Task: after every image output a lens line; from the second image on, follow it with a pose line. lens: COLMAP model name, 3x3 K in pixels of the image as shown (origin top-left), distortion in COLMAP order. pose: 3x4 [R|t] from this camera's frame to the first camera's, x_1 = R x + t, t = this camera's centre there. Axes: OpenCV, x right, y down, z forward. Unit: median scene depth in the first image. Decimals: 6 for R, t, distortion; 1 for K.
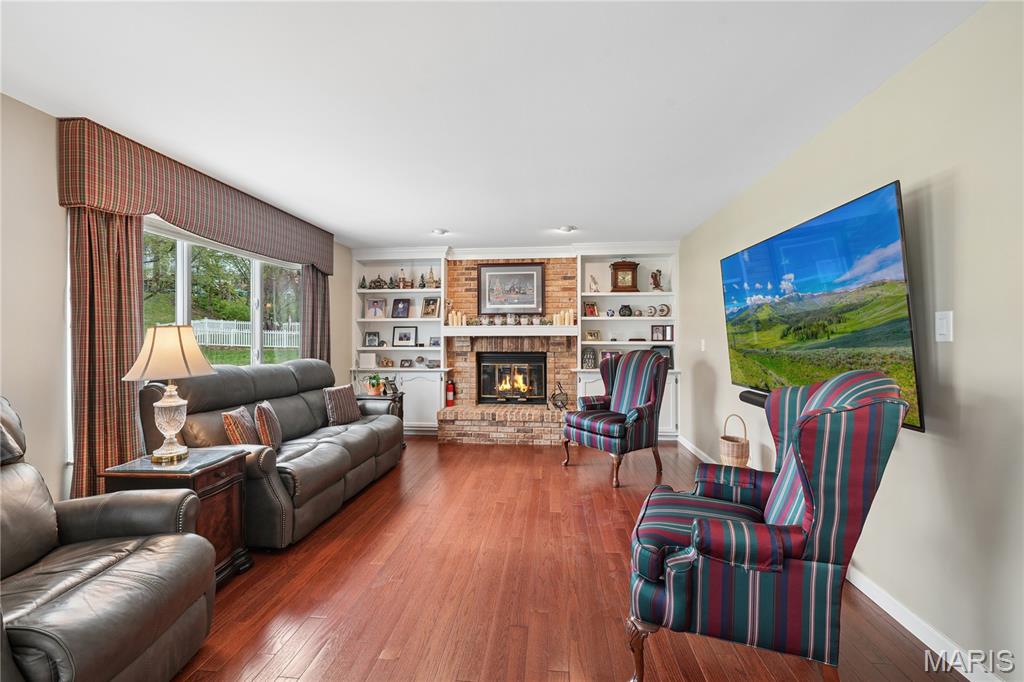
lens RADIAL K [[420.2, 0, 512.8], [0, 420.2, 339.1], [0, 0, 1]] dist [-0.003004, 0.000410]
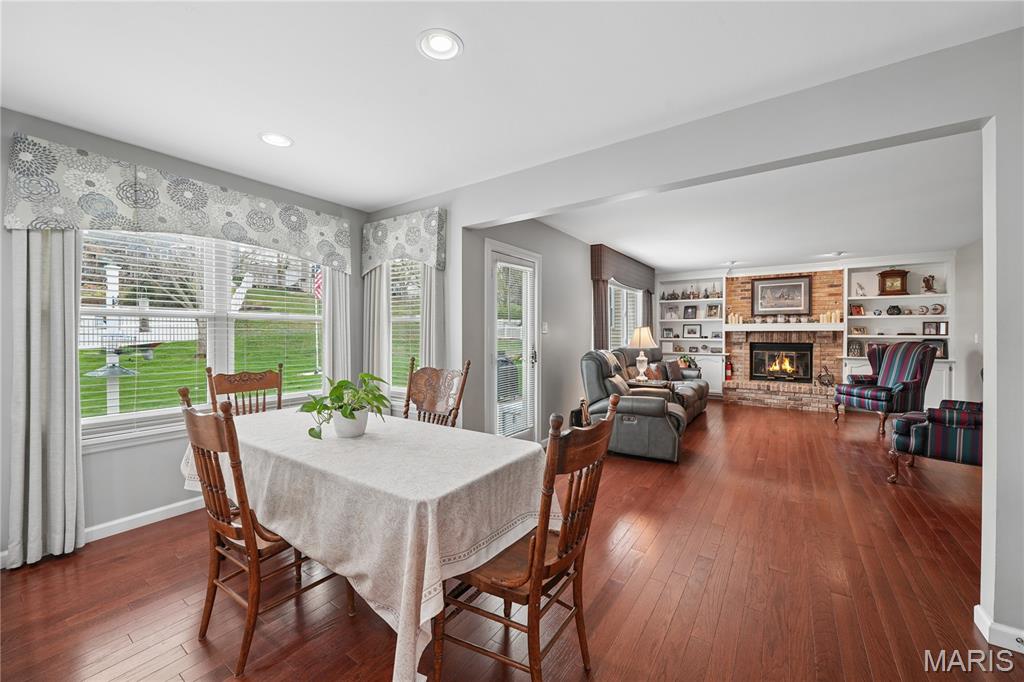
lens RADIAL K [[381.4, 0, 521.8], [0, 381.4, 336.7], [0, 0, 1]] dist [-0.006165, 0.000550]
pose [[0.868480, 0.007008, -0.495675, -0.124718], [-0.002484, 0.999949, 0.009784, 0.001400], [0.495718, -0.007266, 0.868453, -0.496748]]
